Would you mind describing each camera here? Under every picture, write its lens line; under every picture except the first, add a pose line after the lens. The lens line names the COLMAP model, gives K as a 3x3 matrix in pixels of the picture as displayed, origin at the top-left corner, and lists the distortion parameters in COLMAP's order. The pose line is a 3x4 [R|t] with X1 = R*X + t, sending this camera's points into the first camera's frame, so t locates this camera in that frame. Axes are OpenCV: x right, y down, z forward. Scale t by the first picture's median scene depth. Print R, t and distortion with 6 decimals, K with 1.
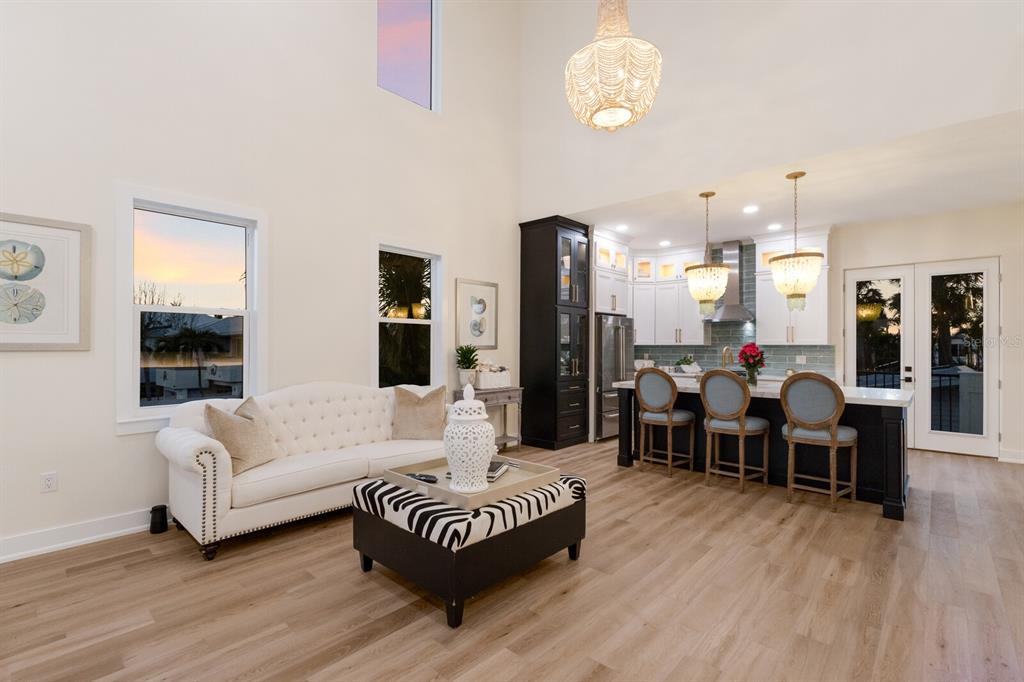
lens RADIAL K [[468.7, 0, 514.2], [0, 468.7, 345.7], [0, 0, 1]] dist [0.003126, 0.000404]
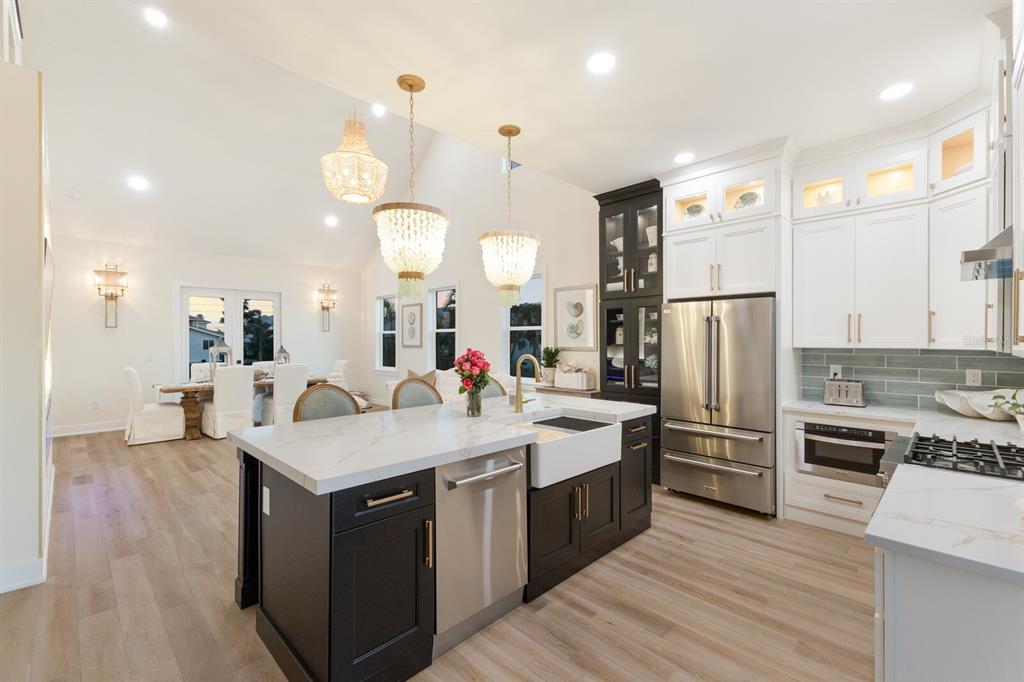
lens RADIAL K [[434.2, 0, 510.8], [0, 434.2, 342.0], [0, 0, 1]] dist [0.009248, -0.000135]
pose [[-0.043214, -0.000127, -0.999066, 0.811331], [-0.000837, 1.000000, -0.000091, -0.009832], [0.999065, 0.000832, -0.043215, 0.797042]]
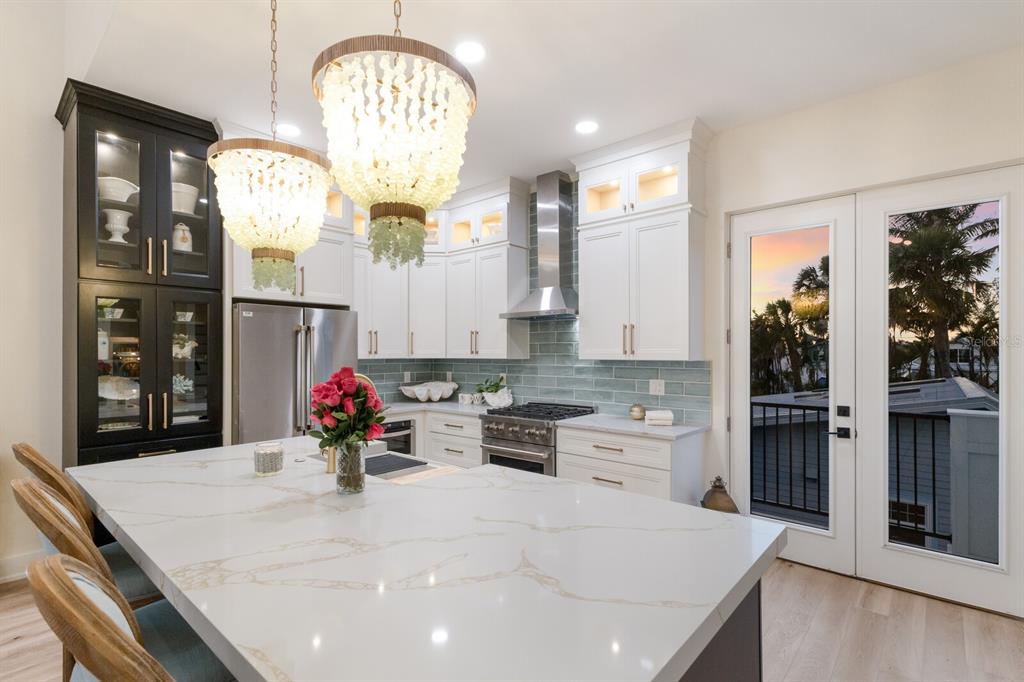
lens RADIAL K [[483.8, 0, 507.9], [0, 483.8, 353.2], [0, 0, 1]] dist [0.004294, 0.000169]
pose [[0.999948, -0.005430, 0.008632, 0.461632], [0.005414, 0.999984, 0.001902, -0.011543], [-0.008643, -0.001855, 0.999961, 0.475956]]
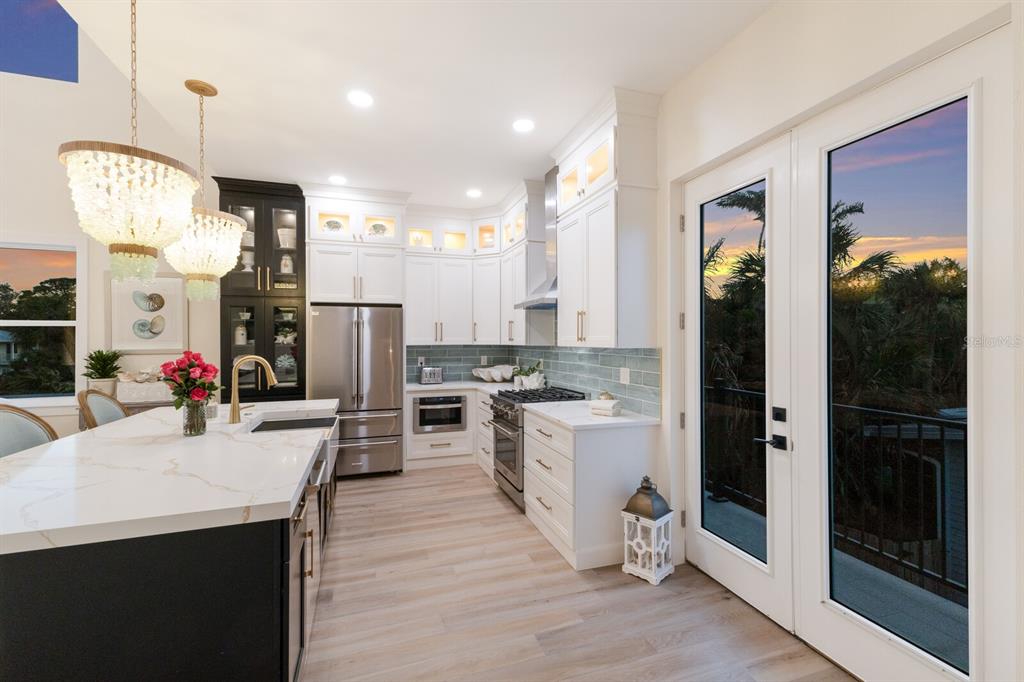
lens RADIAL K [[434.2, 0, 511.7], [0, 434.2, 338.4], [0, 0, 1]] dist [0.009248, -0.000135]
pose [[0.873221, -0.009113, -0.487239, 0.772535], [0.007080, 0.999957, -0.006013, -0.009211], [0.487273, 0.001801, 0.873248, 0.558497]]
